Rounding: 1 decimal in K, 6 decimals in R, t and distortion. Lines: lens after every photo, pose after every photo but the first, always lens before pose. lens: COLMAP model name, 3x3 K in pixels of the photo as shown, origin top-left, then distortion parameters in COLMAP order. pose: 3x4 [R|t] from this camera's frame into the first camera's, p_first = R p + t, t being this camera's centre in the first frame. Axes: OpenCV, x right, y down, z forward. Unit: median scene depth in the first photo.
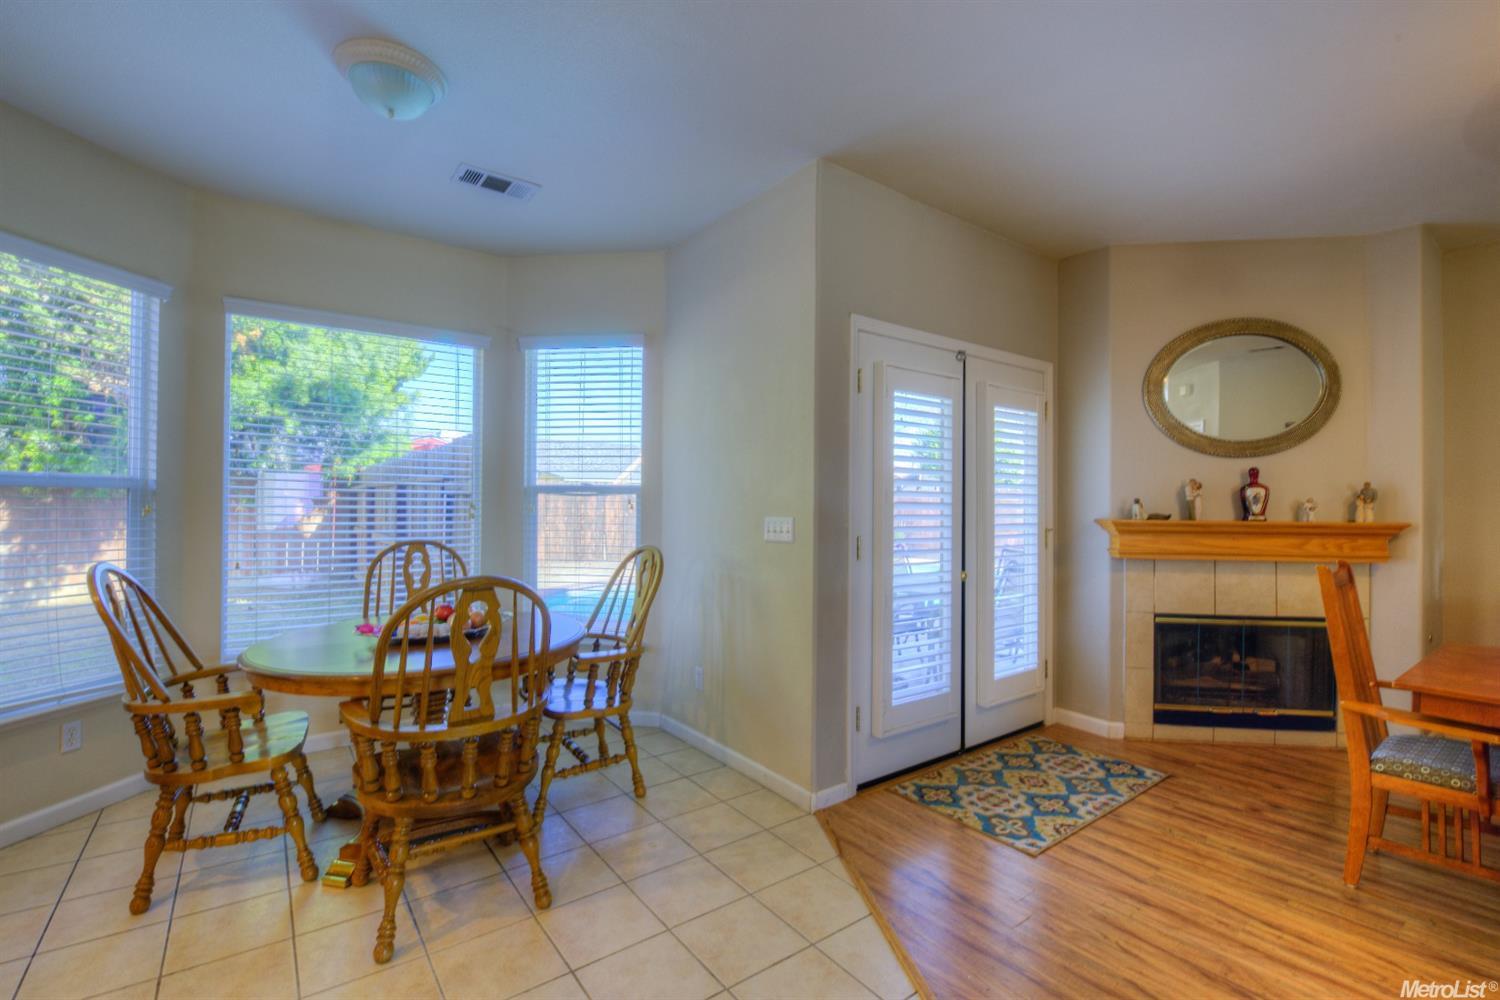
lens RADIAL K [[659.2, 0, 750.9], [0, 659.2, 501.7], [0, 0, 1]] dist [-0.014791, -0.003639]
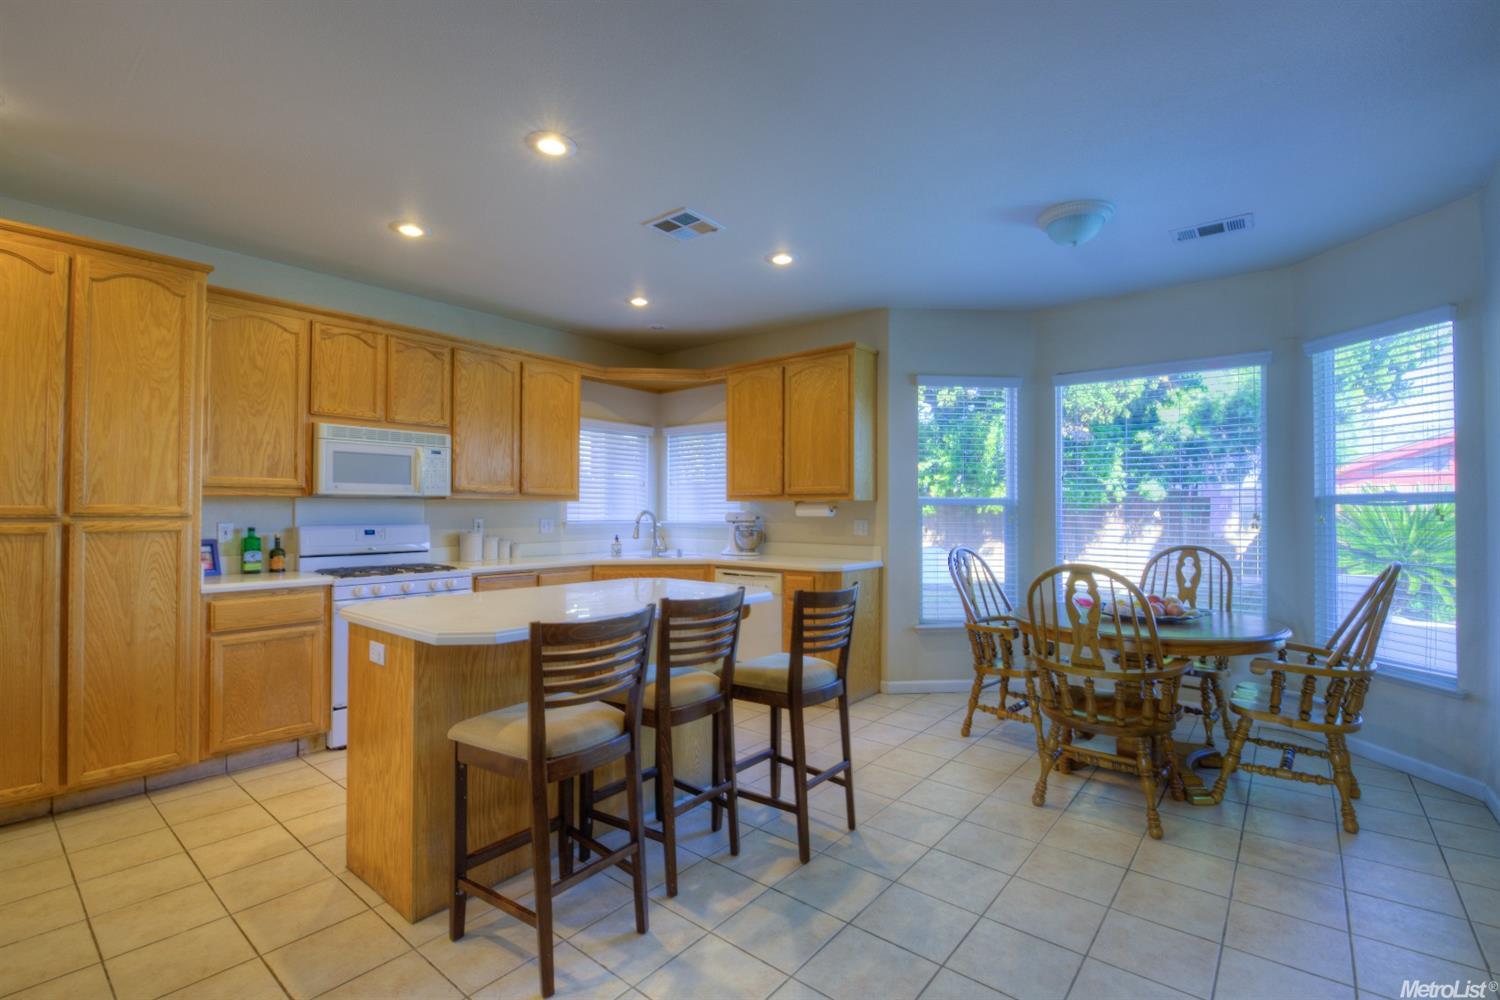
lens RADIAL K [[659.2, 0, 748.9], [0, 659.2, 499.6], [0, 0, 1]] dist [-0.014791, -0.003639]
pose [[0.235447, -0.022725, -0.971621, 0.477946], [0.000222, 0.999728, -0.023328, 0.004367], [0.971887, 0.005277, 0.235388, -0.031248]]
